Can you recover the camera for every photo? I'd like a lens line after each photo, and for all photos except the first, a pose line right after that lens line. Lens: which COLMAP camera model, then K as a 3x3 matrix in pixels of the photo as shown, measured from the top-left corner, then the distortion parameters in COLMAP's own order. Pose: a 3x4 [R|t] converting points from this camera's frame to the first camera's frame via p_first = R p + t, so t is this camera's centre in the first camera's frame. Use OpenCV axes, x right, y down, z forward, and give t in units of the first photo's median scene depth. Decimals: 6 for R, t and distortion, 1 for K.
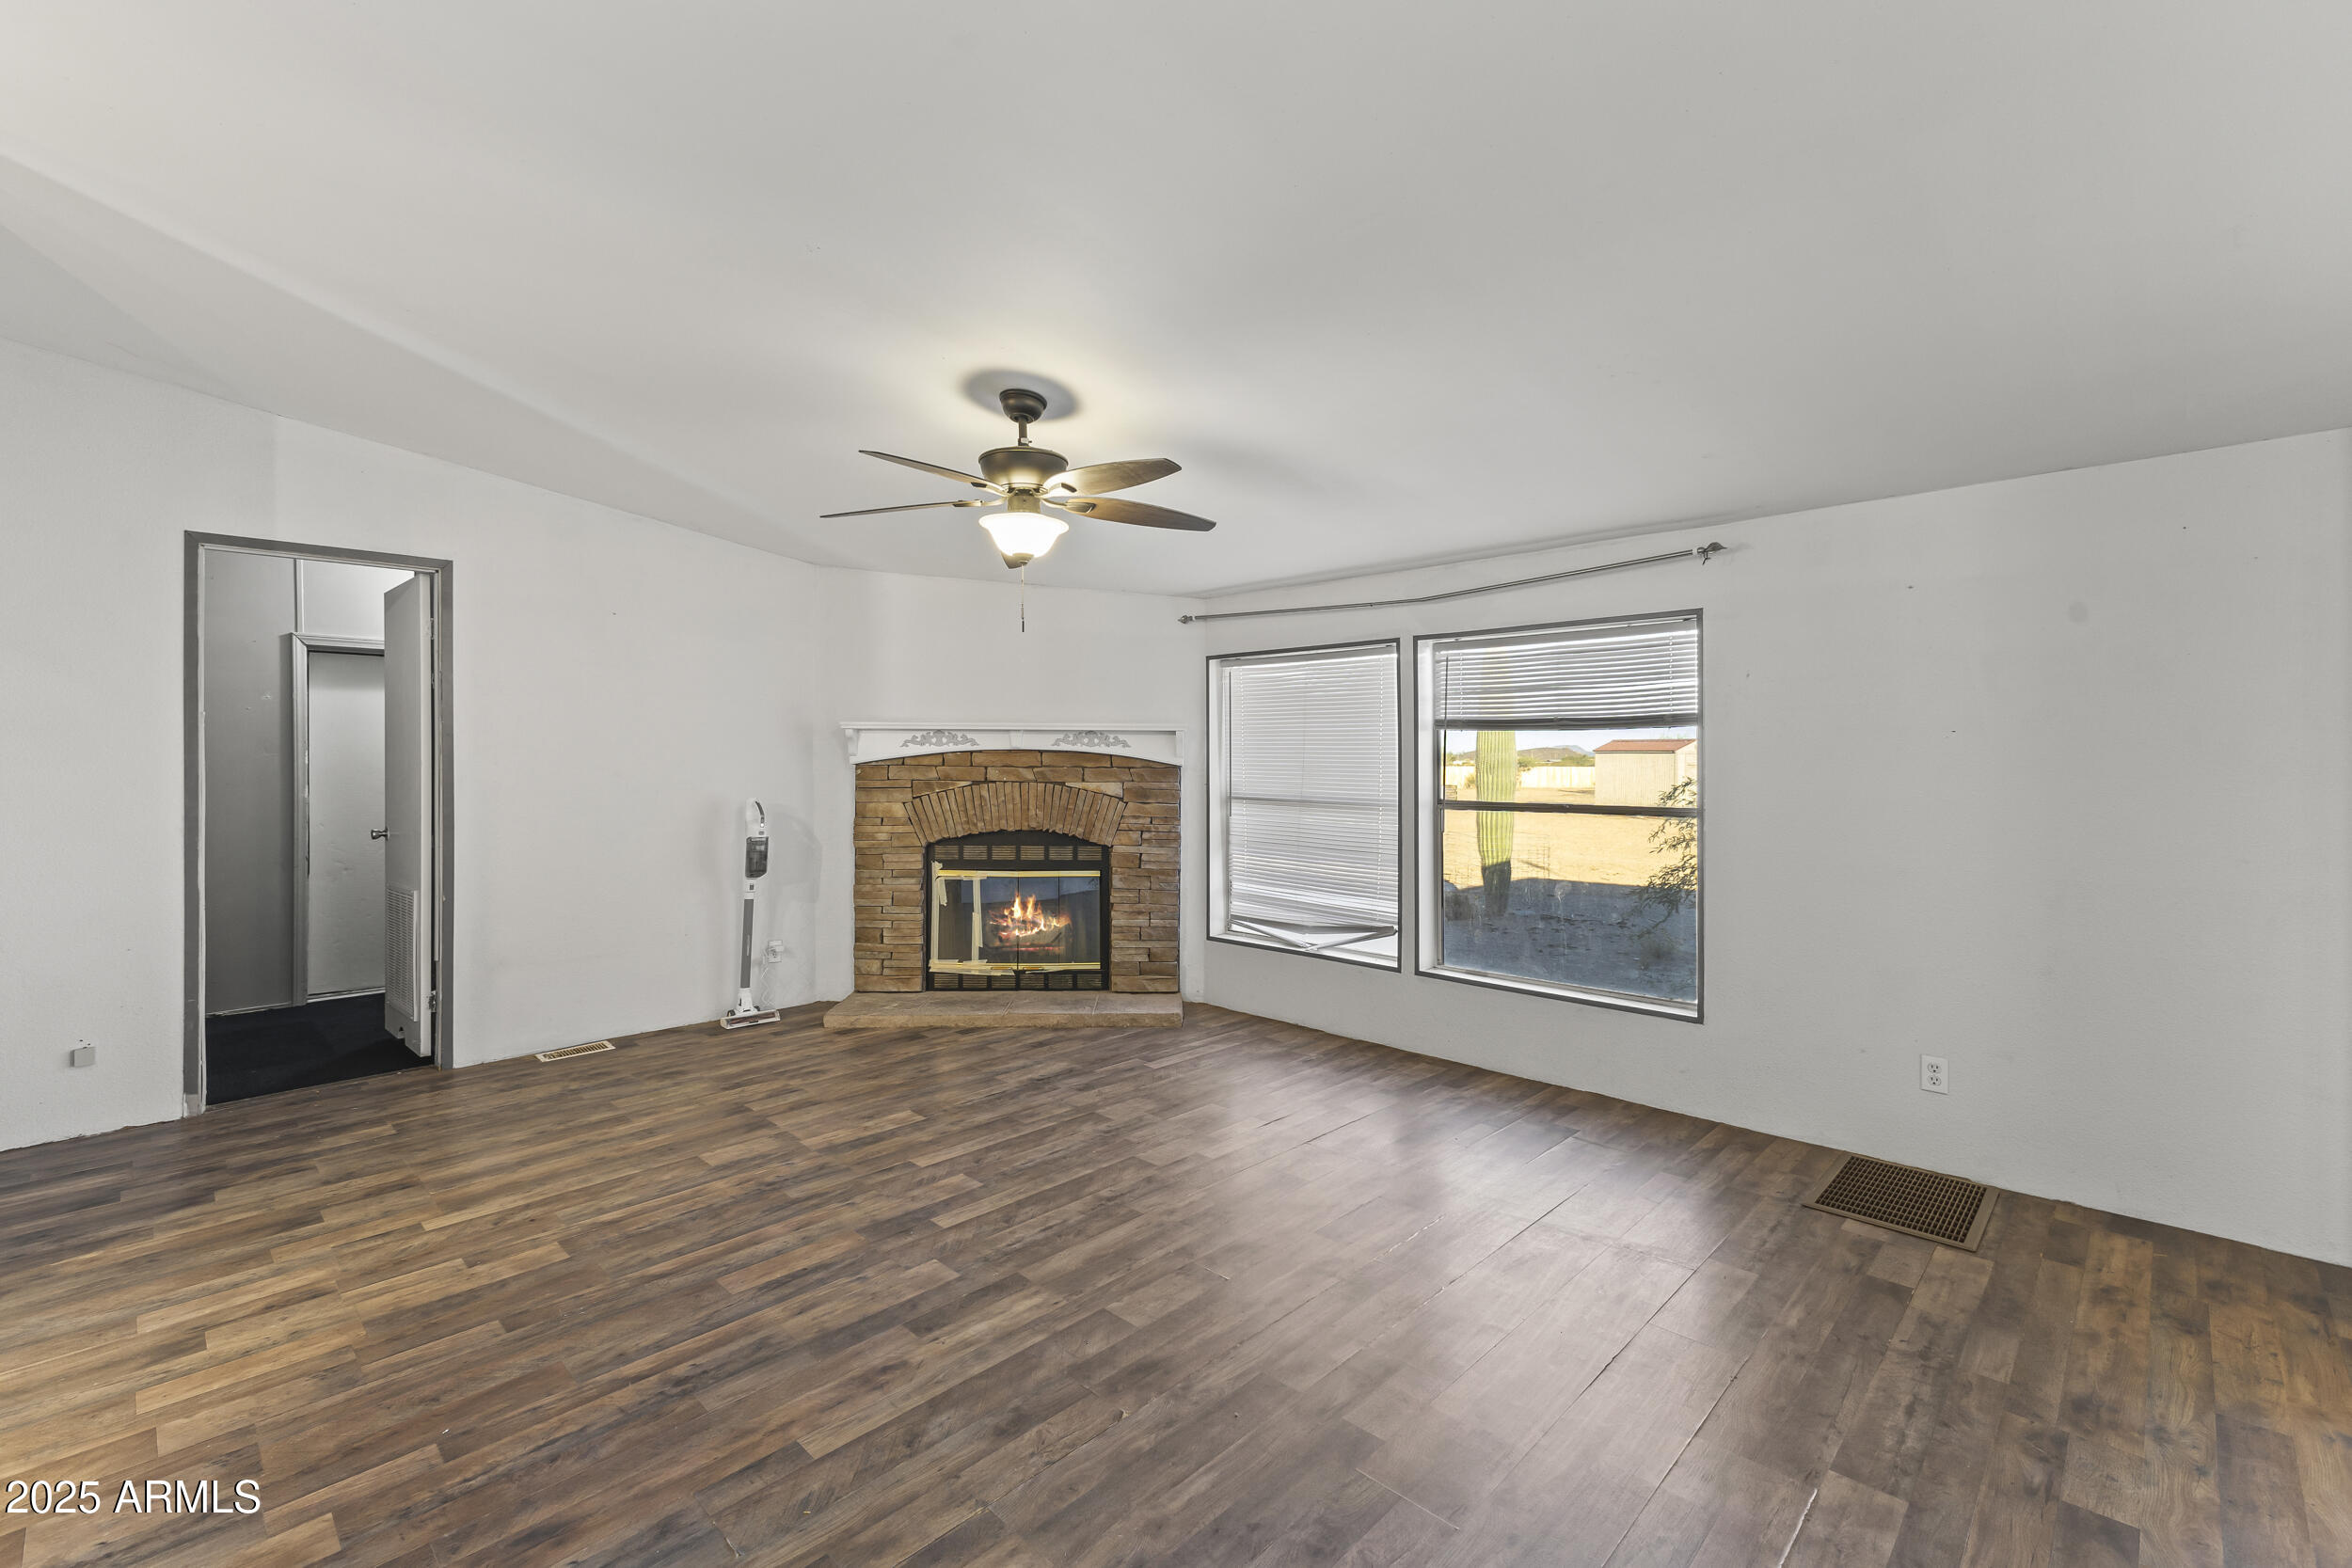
lens RADIAL K [[1016.0, 0, 1163.4], [0, 1016.0, 773.6], [0, 0, 1]] dist [0.002013, -0.001183]
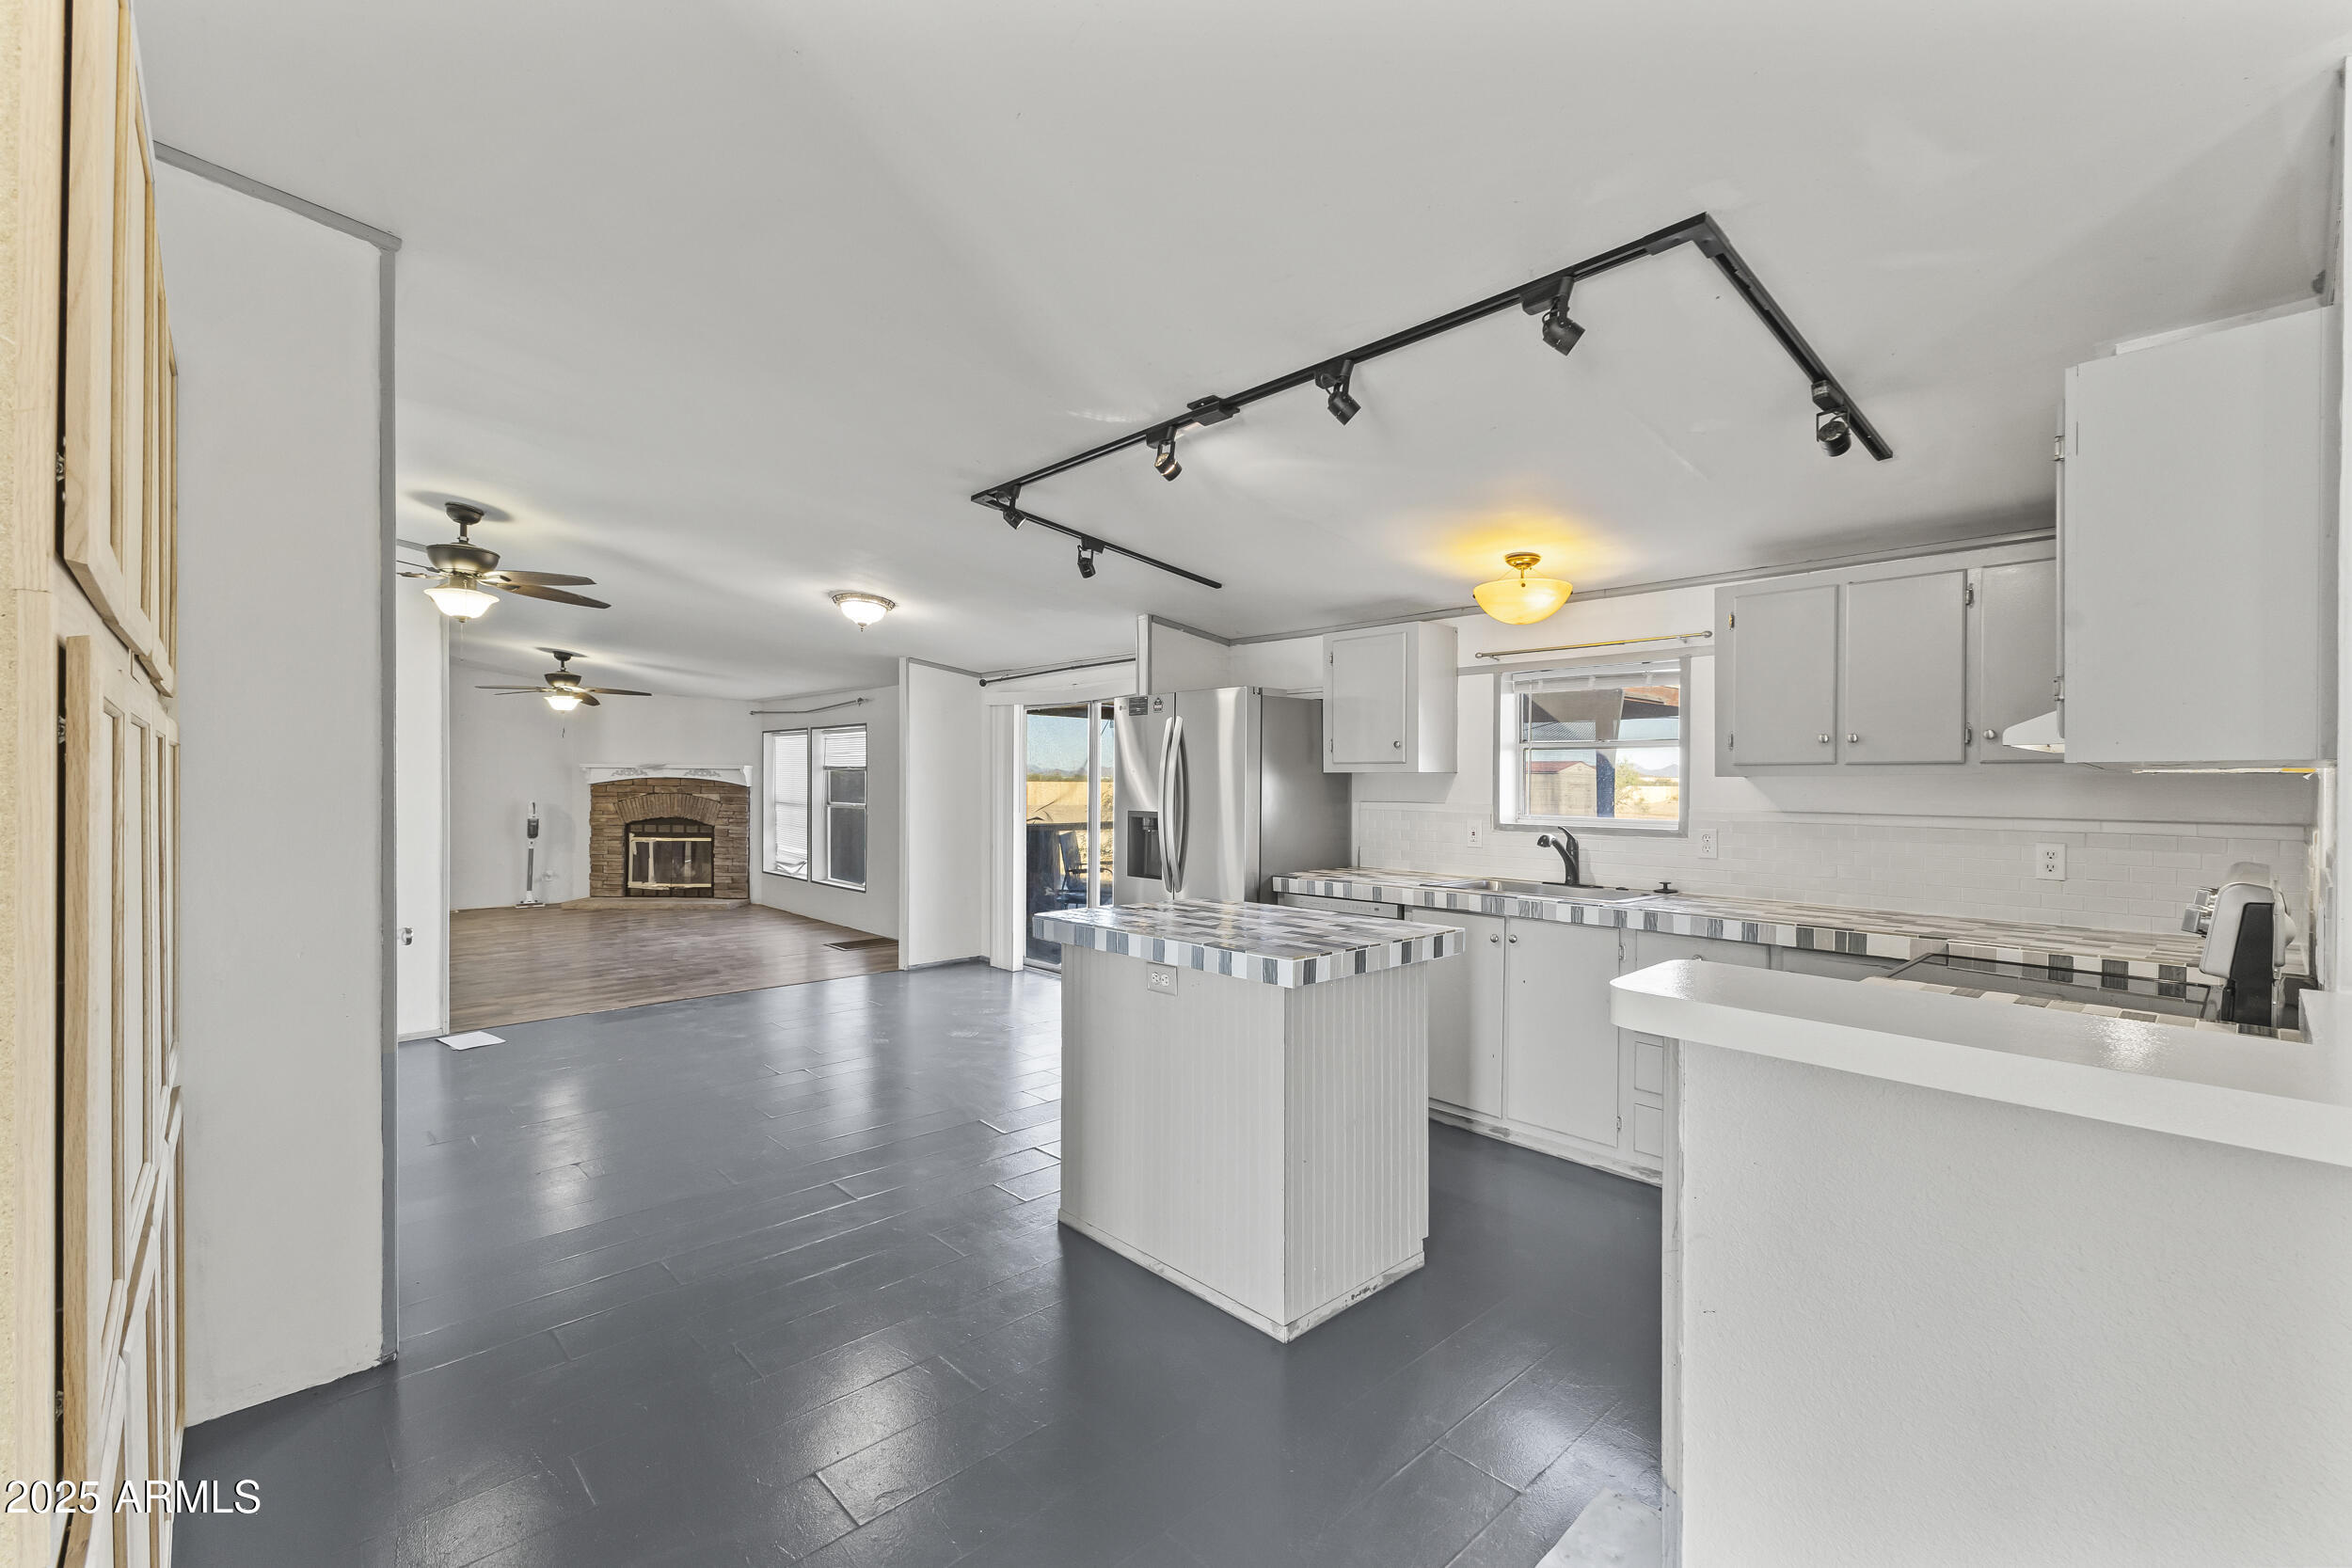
lens RADIAL K [[1016.0, 0, 1187.0], [0, 1016.0, 792.7], [0, 0, 1]] dist [0.002013, -0.001183]
pose [[0.998849, 0.005242, -0.047672, 0.982927], [-0.005187, 0.999986, 0.001282, -0.001582], [0.047678, -0.001033, 0.998862, -0.972728]]
